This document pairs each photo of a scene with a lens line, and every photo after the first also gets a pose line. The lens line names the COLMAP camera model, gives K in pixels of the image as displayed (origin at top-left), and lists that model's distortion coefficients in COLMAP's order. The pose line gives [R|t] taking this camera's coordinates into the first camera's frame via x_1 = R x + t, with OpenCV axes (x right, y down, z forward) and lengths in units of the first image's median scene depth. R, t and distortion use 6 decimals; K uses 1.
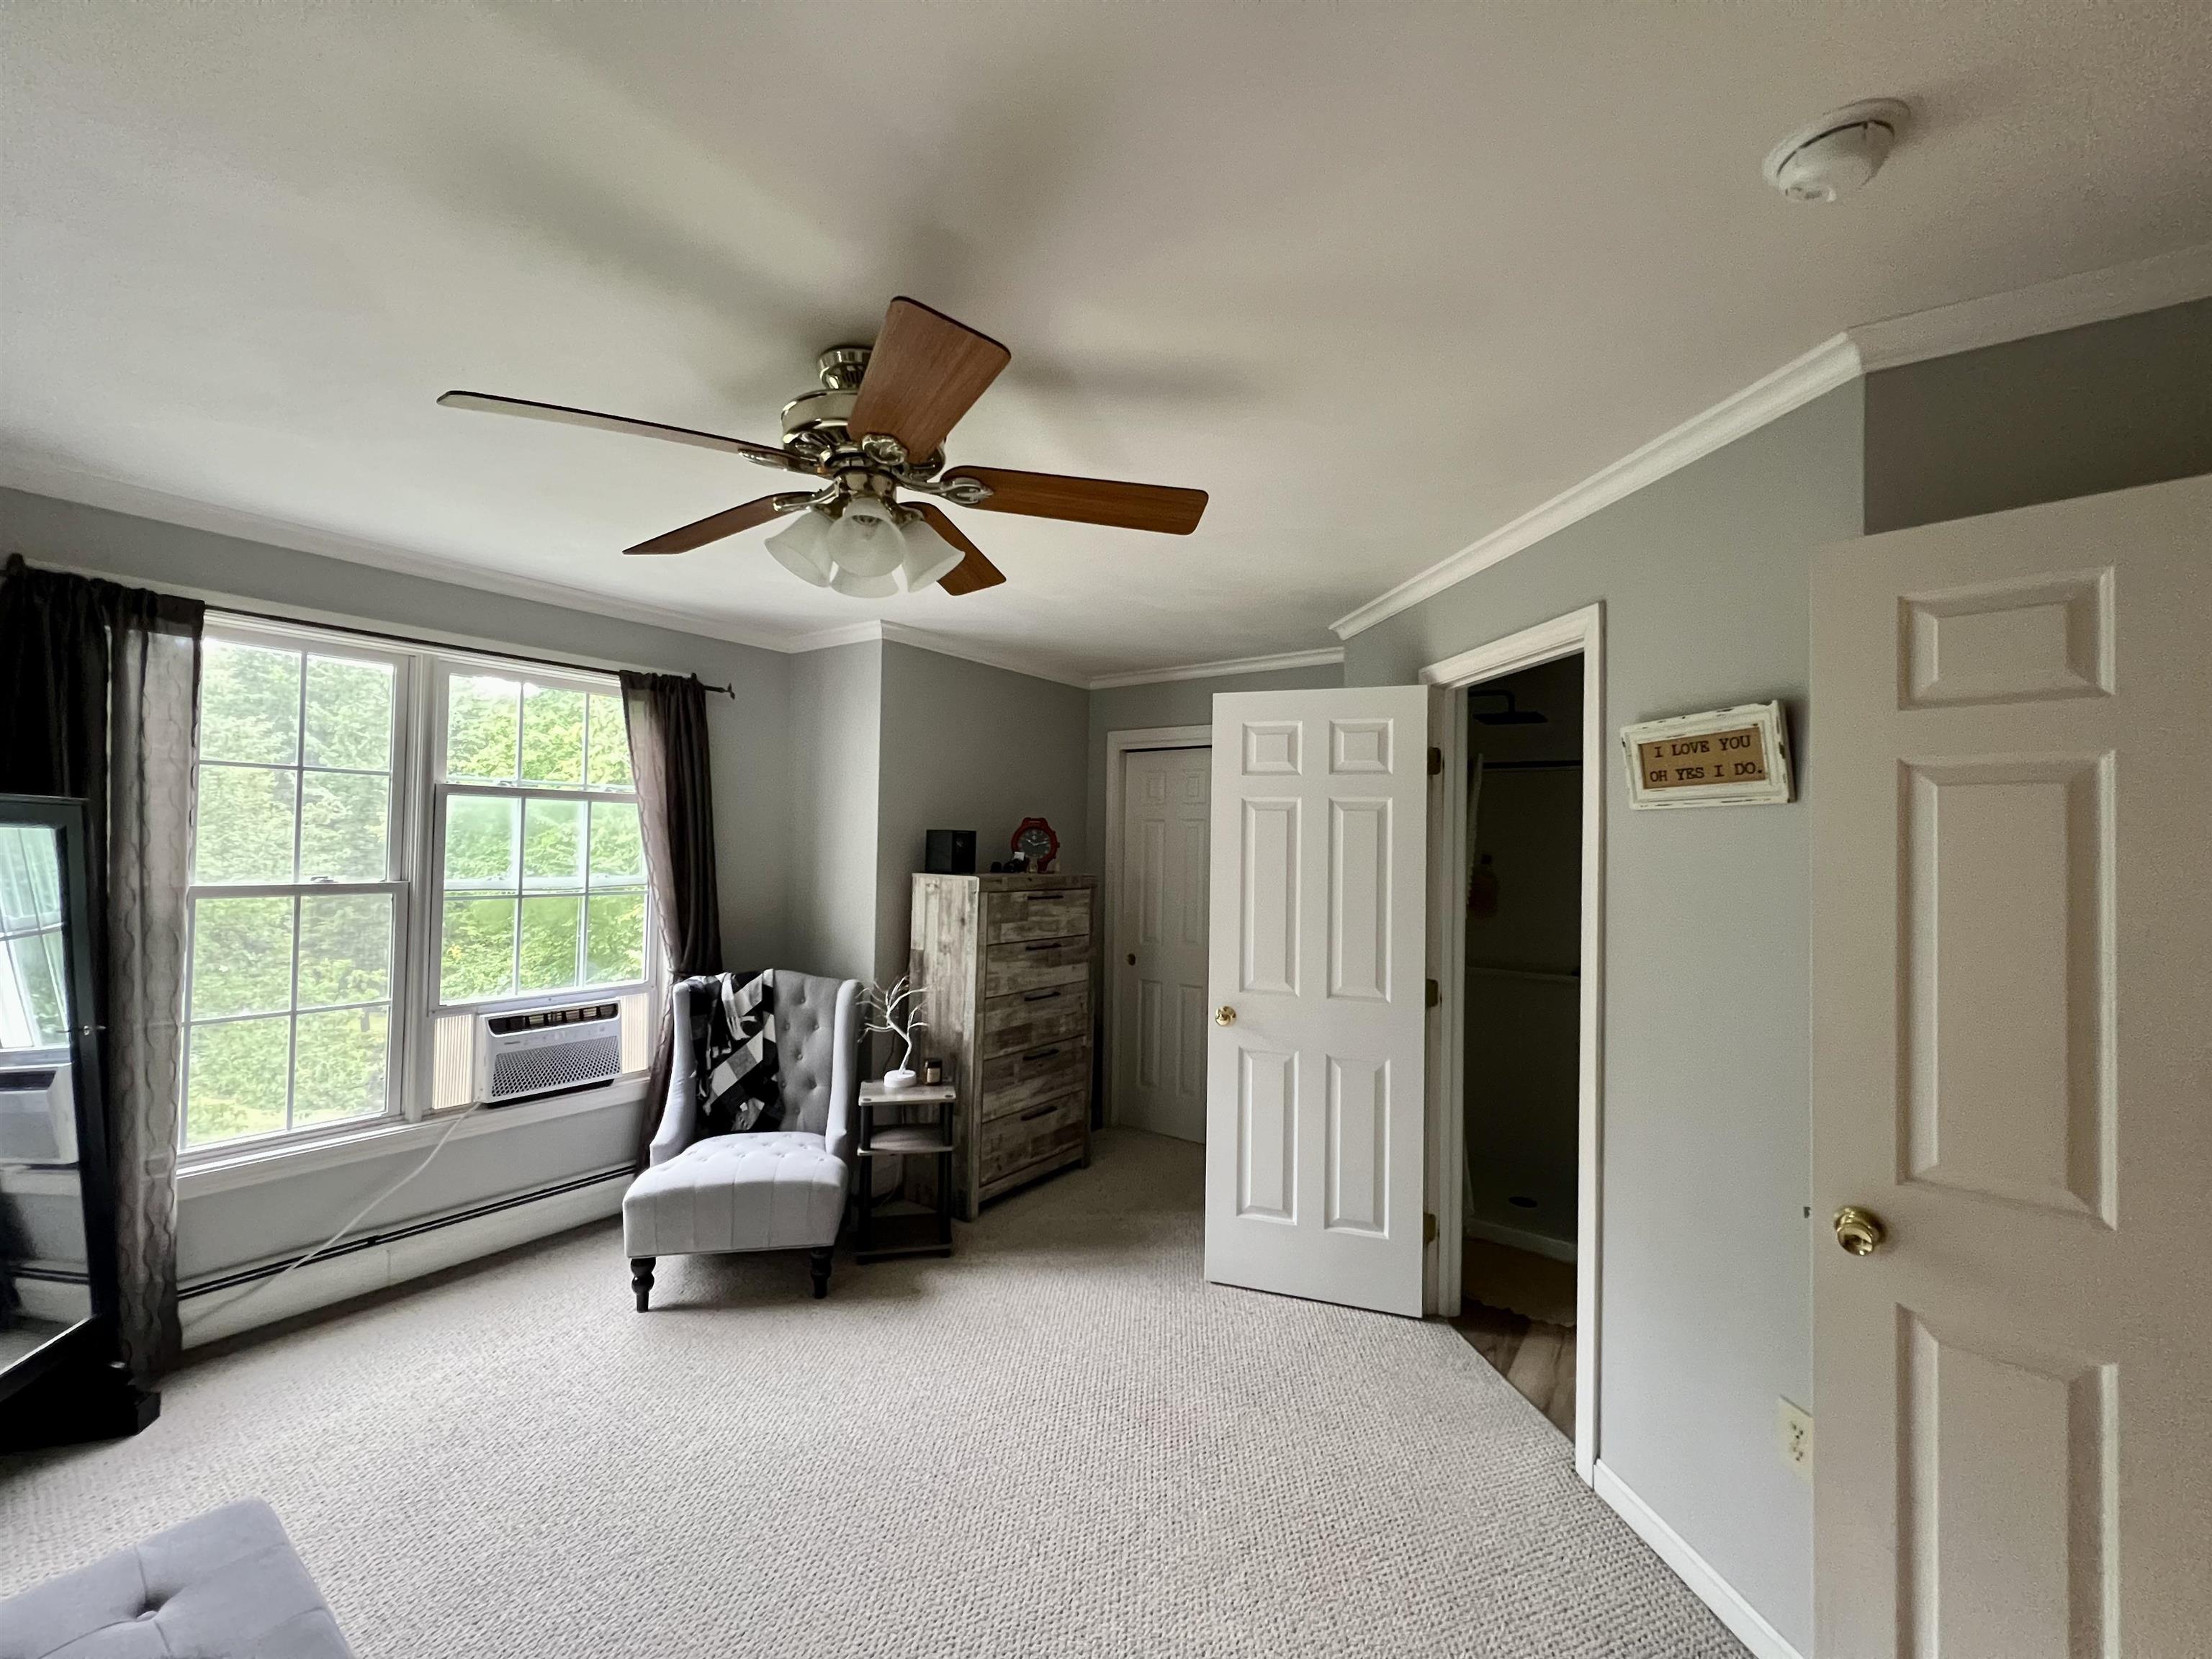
lens RADIAL K [[885.8, 0, 1106.0], [0, 885.8, 829.5], [0, 0, 1]] dist [0.003045, 0.000532]
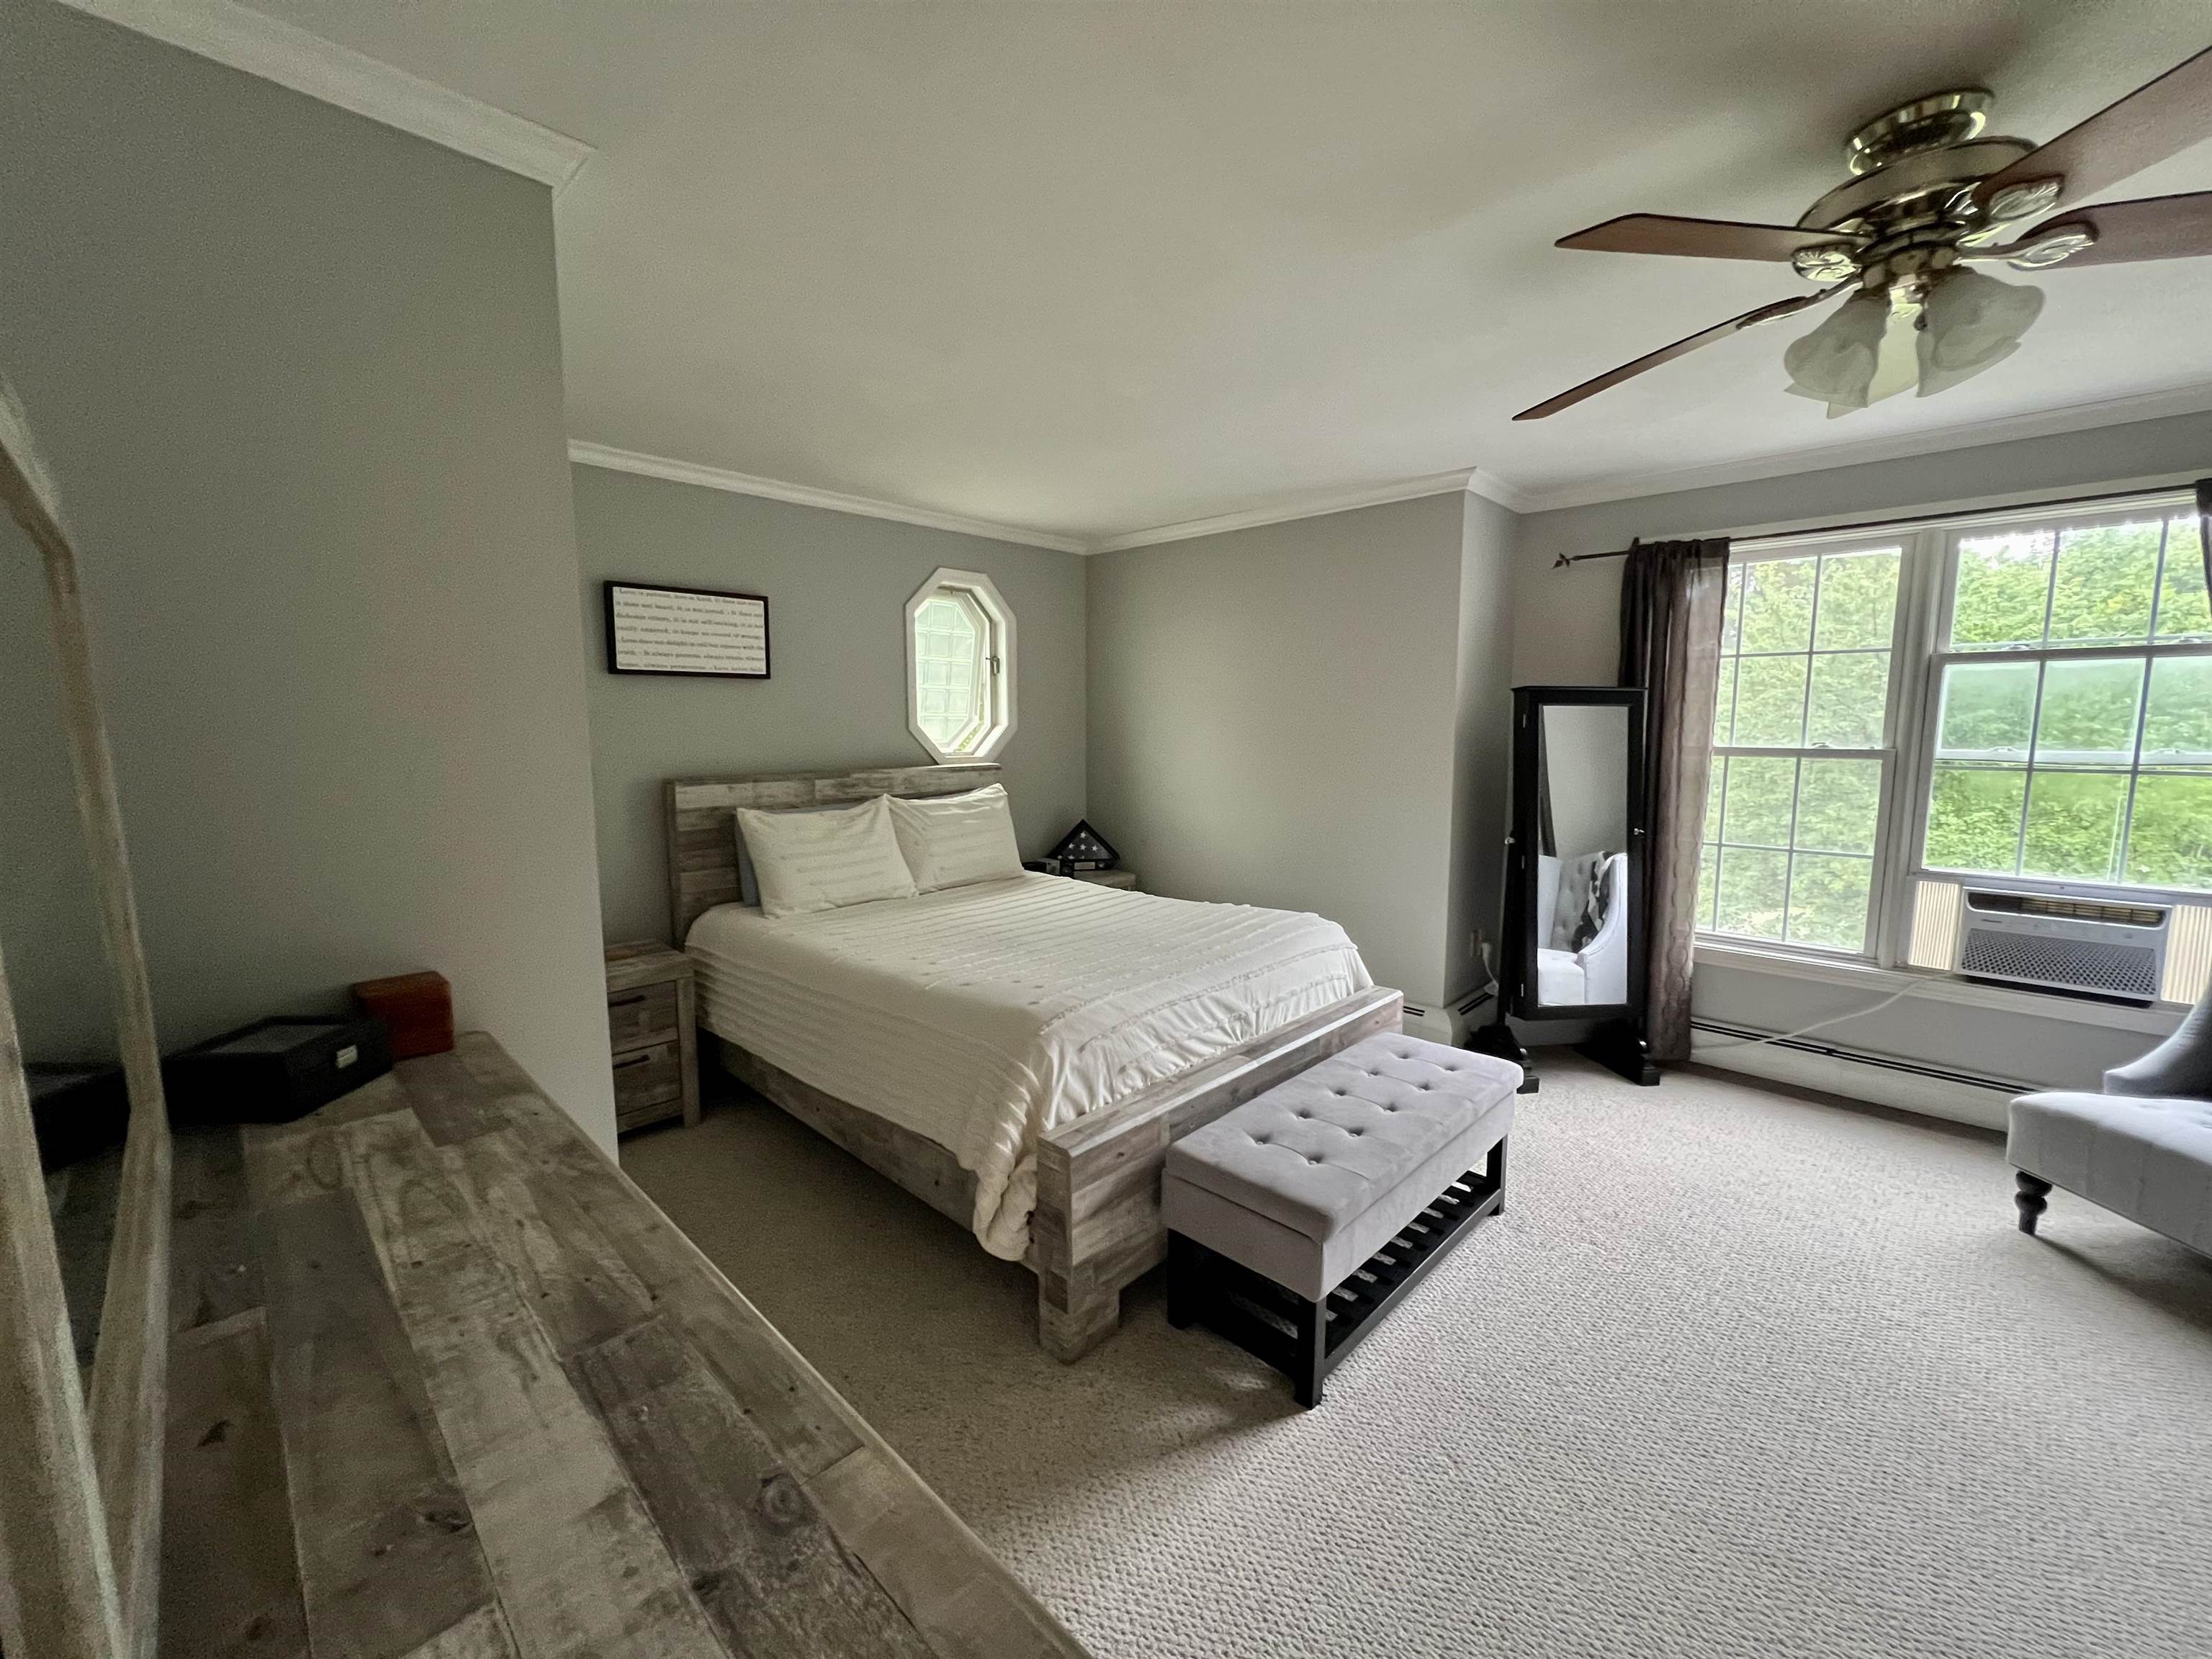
lens RADIAL K [[884.6, 0, 1106.0], [0, 884.6, 829.5], [0, 0, 1]] dist [-0.000349, 0.000023]
pose [[-0.130598, 0.098883, -0.986492, 0.416175], [0.017745, 0.995088, 0.097395, 0.034763], [0.991277, -0.004785, -0.131711, 0.191437]]
